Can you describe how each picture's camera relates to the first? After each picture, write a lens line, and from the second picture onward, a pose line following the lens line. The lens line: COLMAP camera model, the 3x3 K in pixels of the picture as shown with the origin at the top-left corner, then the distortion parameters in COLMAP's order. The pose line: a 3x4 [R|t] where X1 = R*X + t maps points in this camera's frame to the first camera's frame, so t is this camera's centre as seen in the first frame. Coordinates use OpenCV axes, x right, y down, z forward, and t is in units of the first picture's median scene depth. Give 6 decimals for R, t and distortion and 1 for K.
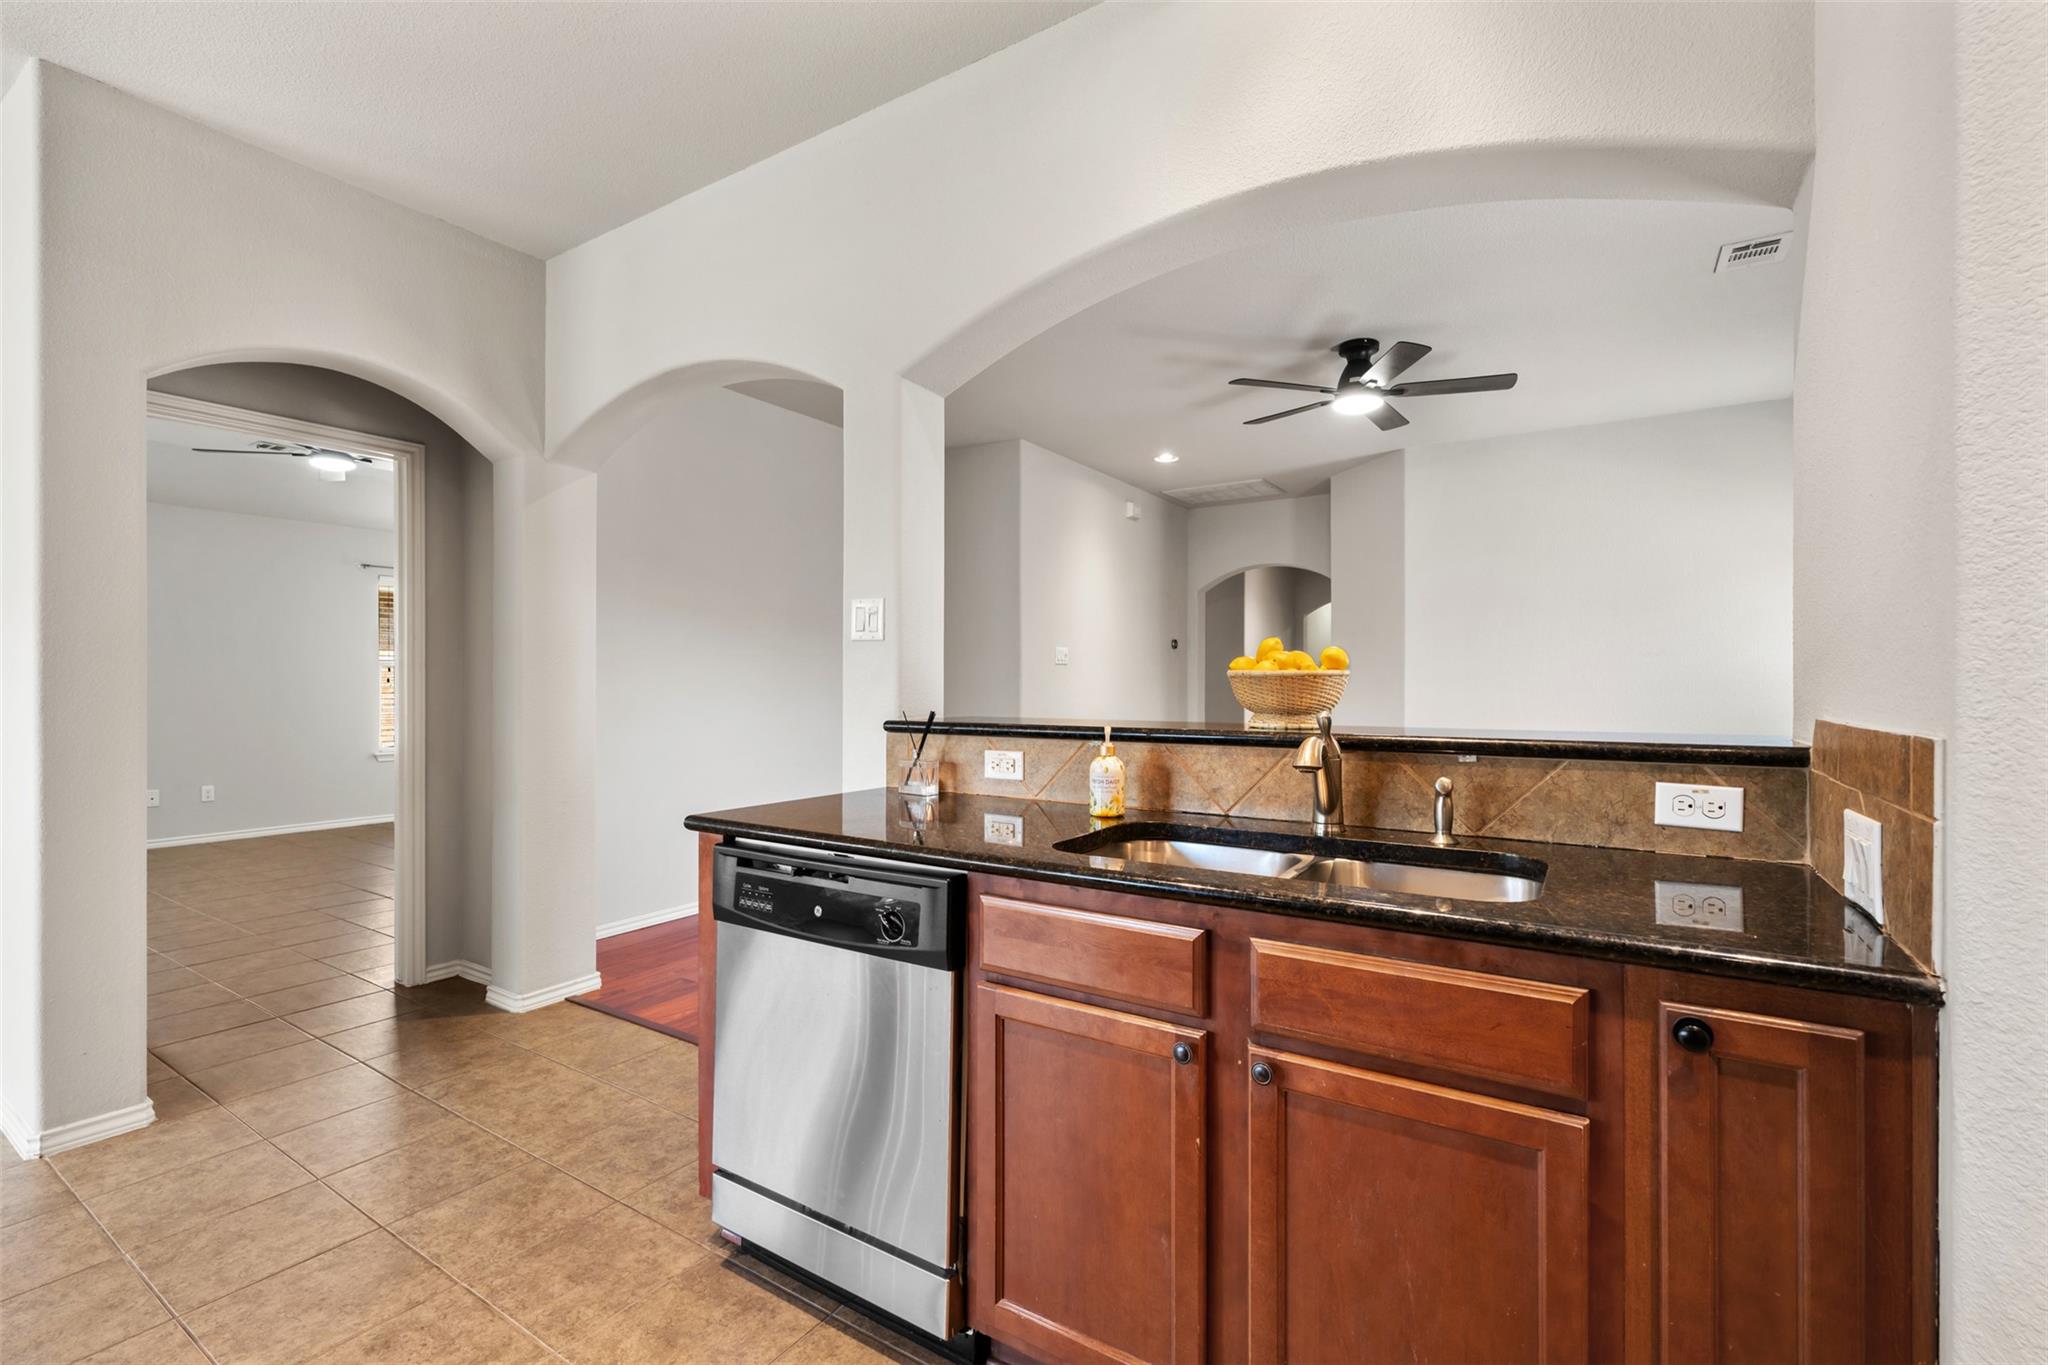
lens RADIAL K [[897.6, 0, 1024.0], [0, 897.6, 682.5], [0, 0, 1]] dist [0.001747, 0.000194]
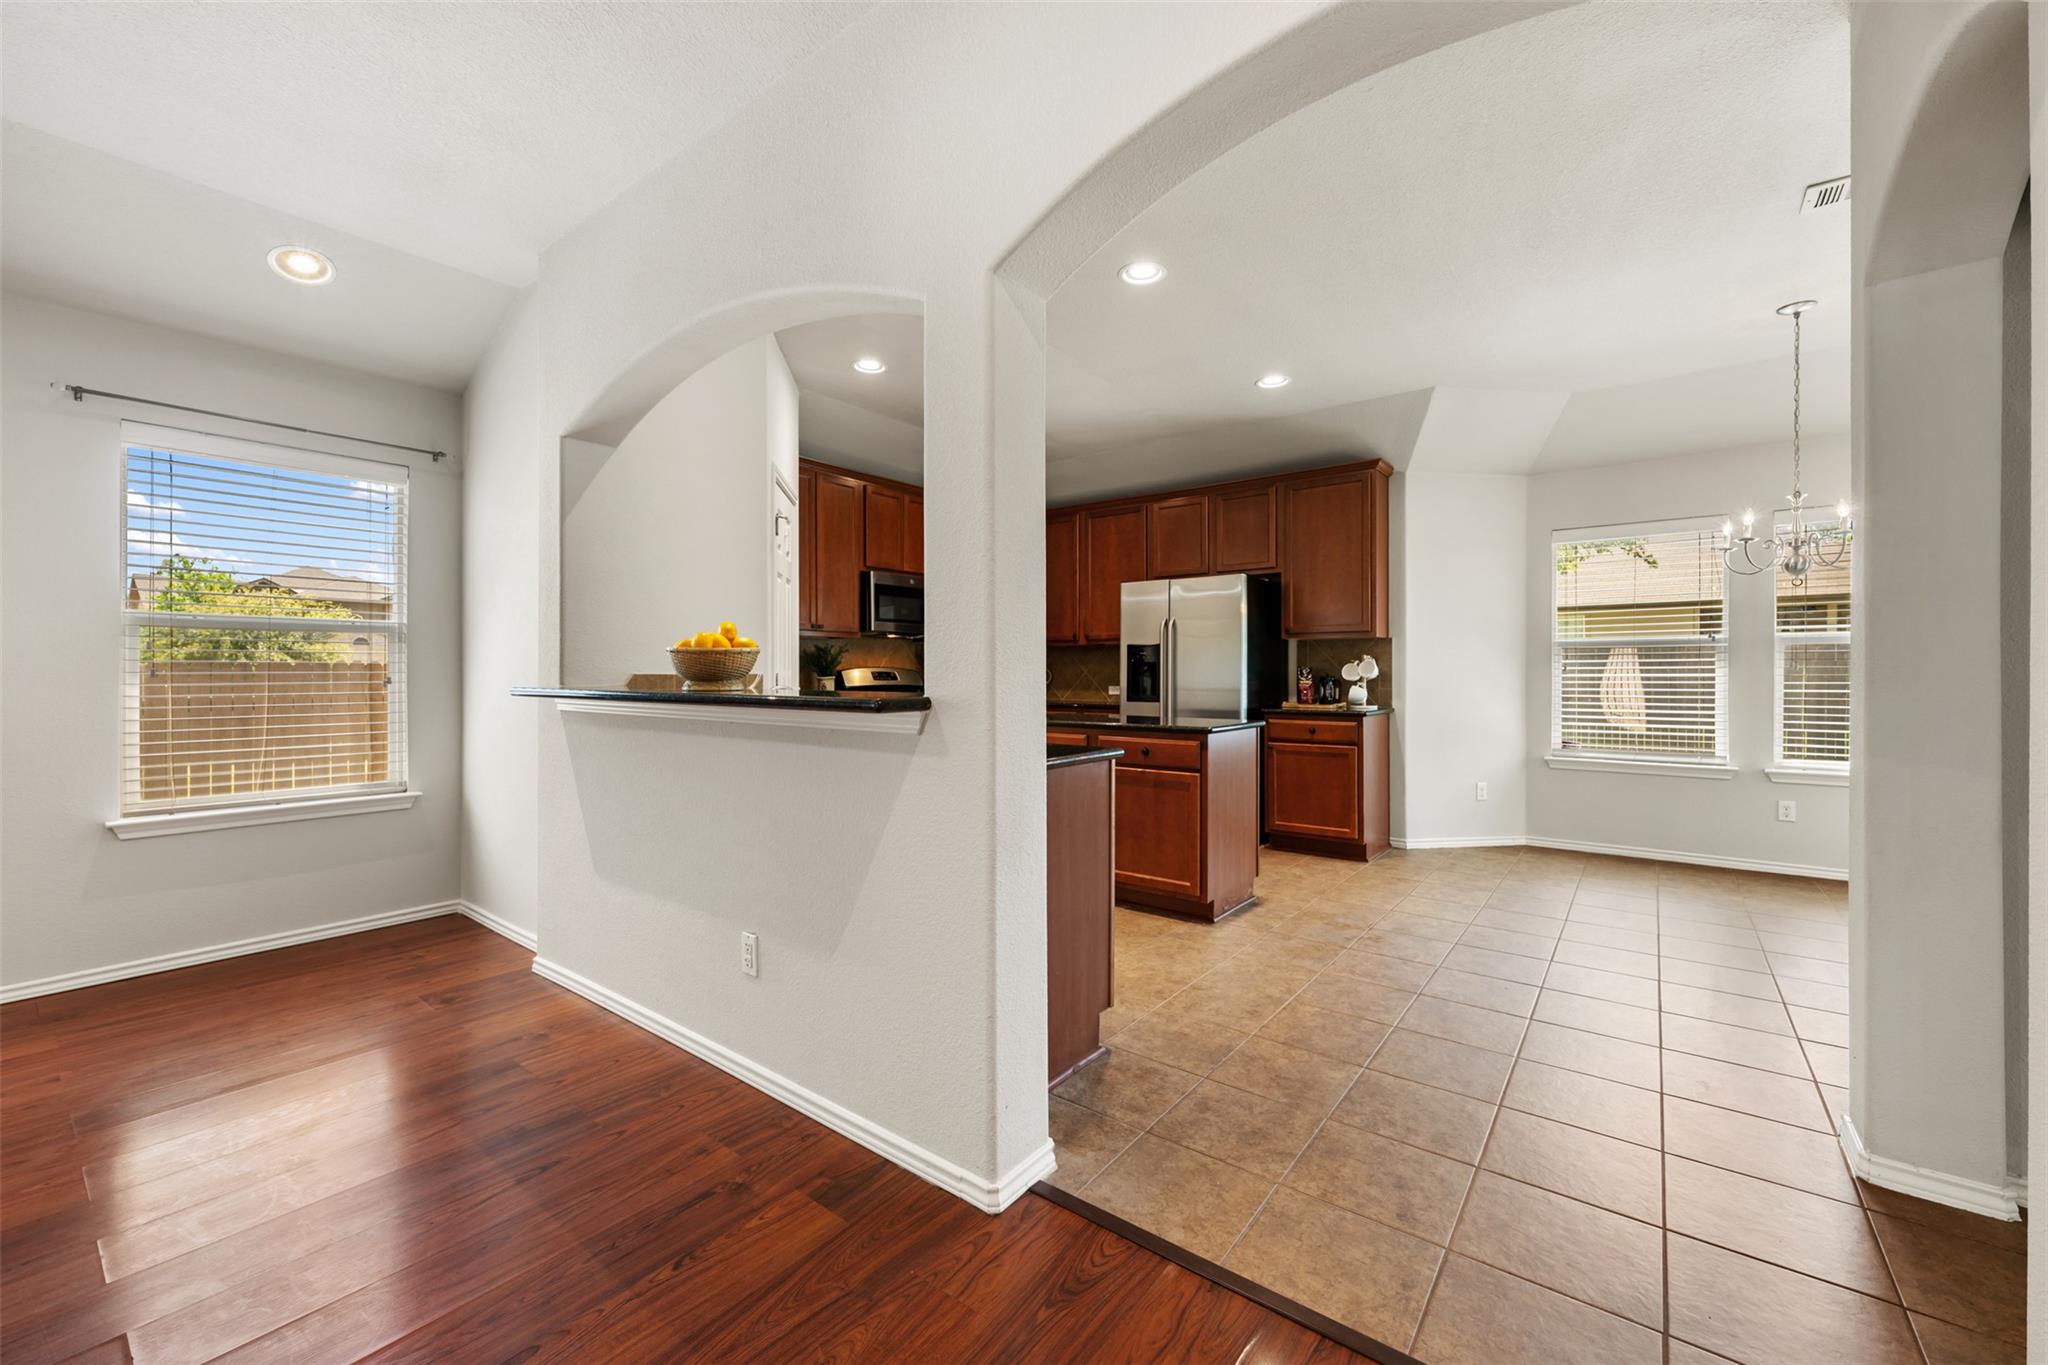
lens RADIAL K [[808.8, 0, 1025.2], [0, 808.8, 673.0], [0, 0, 1]] dist [-0.000598, -0.000098]
pose [[-0.996646, 0.000250, 0.081829, -0.351112], [0.000355, 0.999999, 0.001271, 0.027716], [-0.081829, 0.001296, -0.996646, 2.499614]]
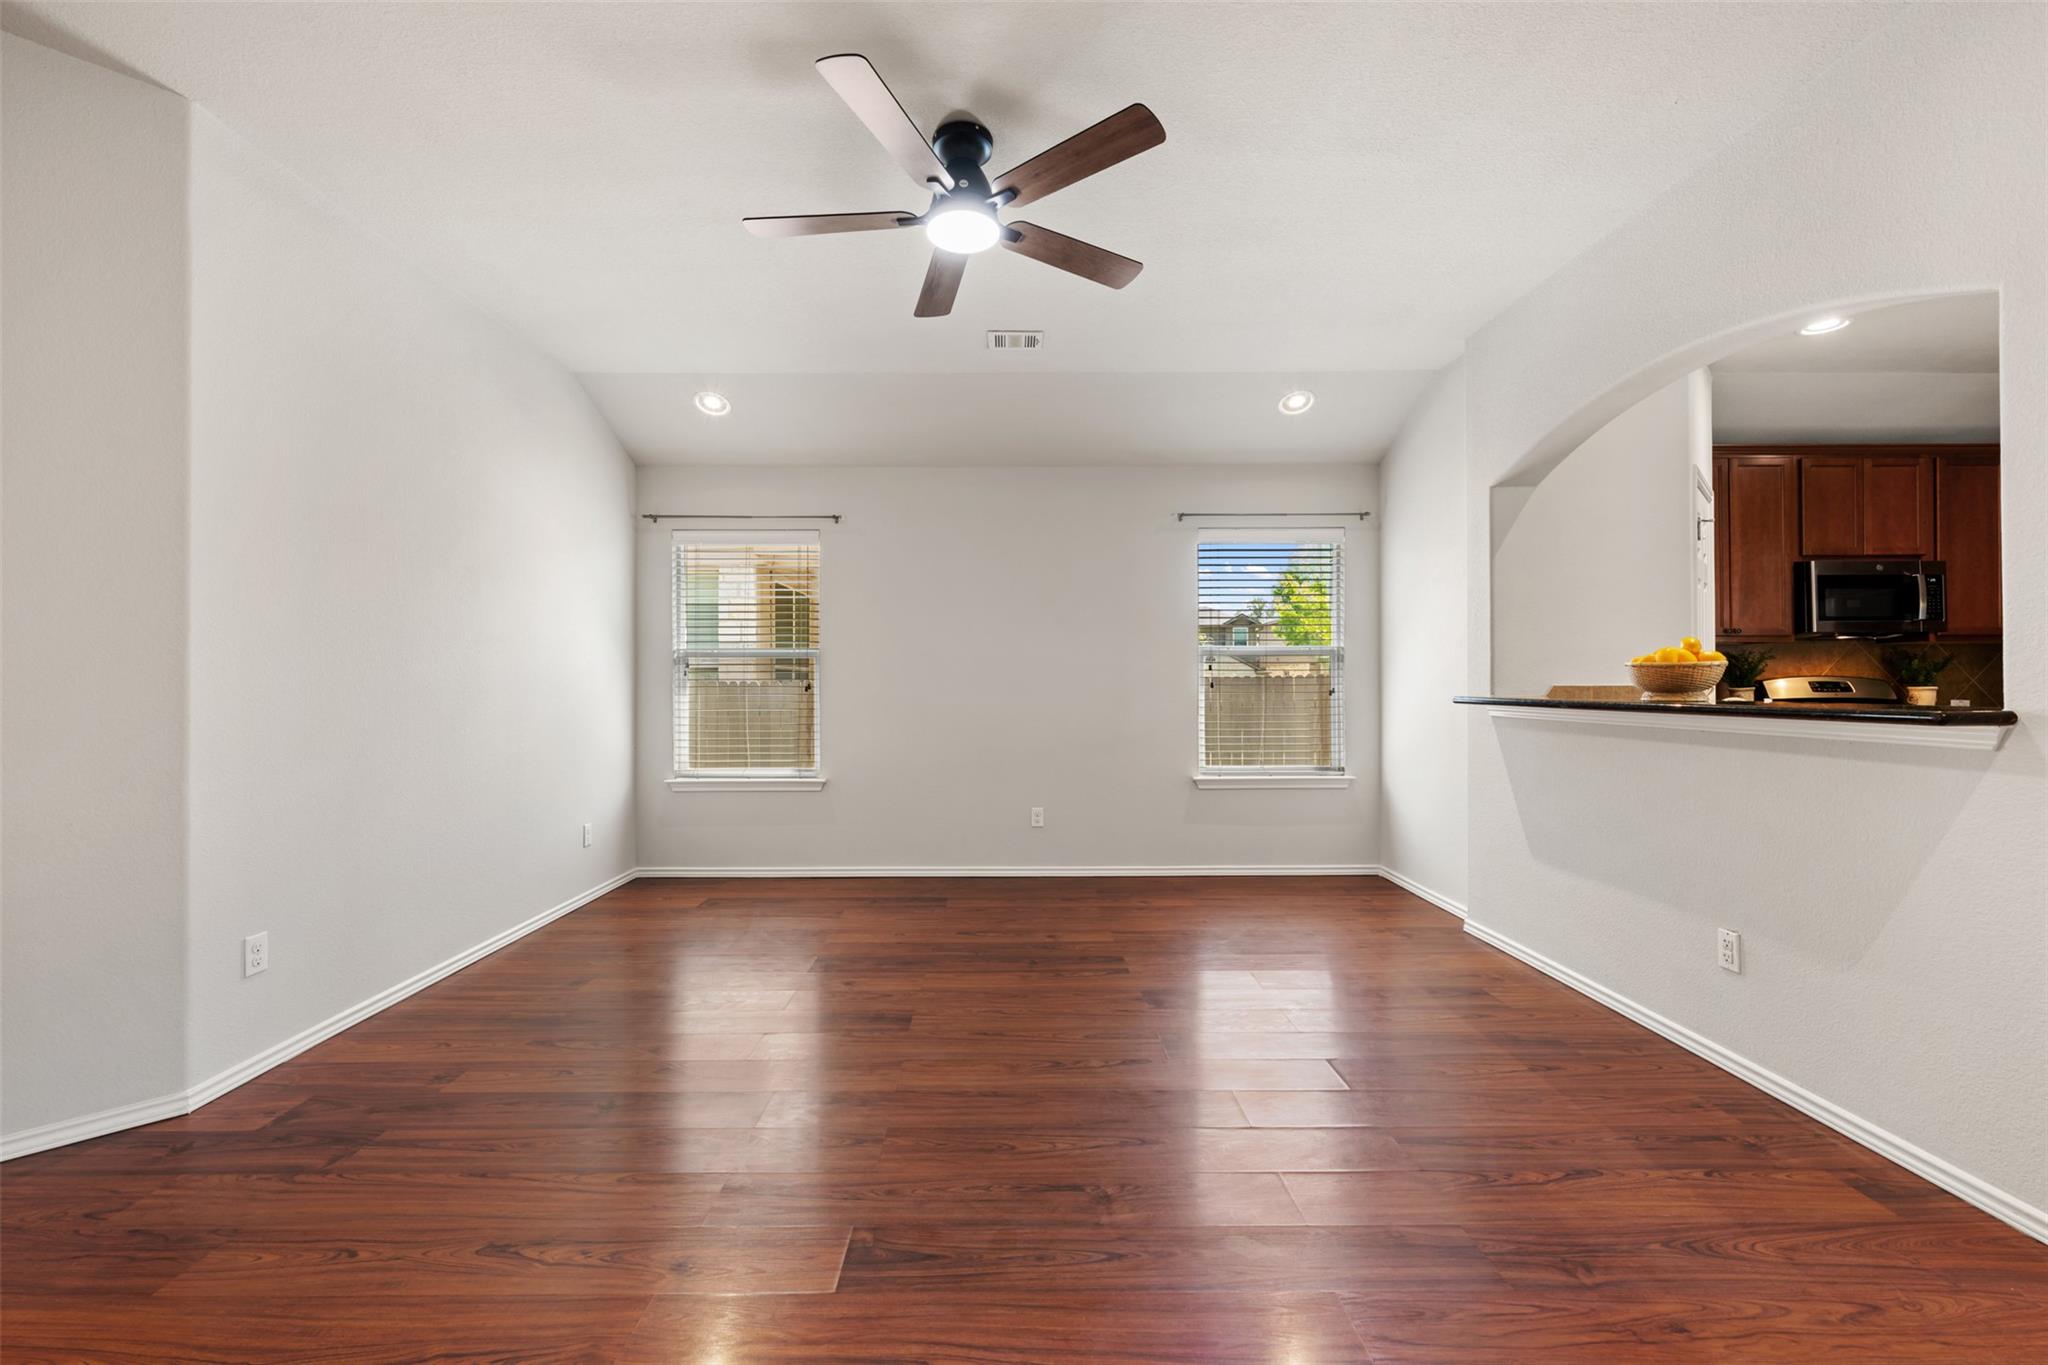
lens RADIAL K [[824.5, 0, 1013.8], [0, 824.5, 681.0], [0, 0, 1]] dist [-0.000363, -0.000162]
pose [[-0.547611, 0.005421, 0.836716, -0.313327], [0.004744, 0.999983, -0.003373, 0.021333], [-0.836720, 0.002122, -0.547627, 3.021122]]
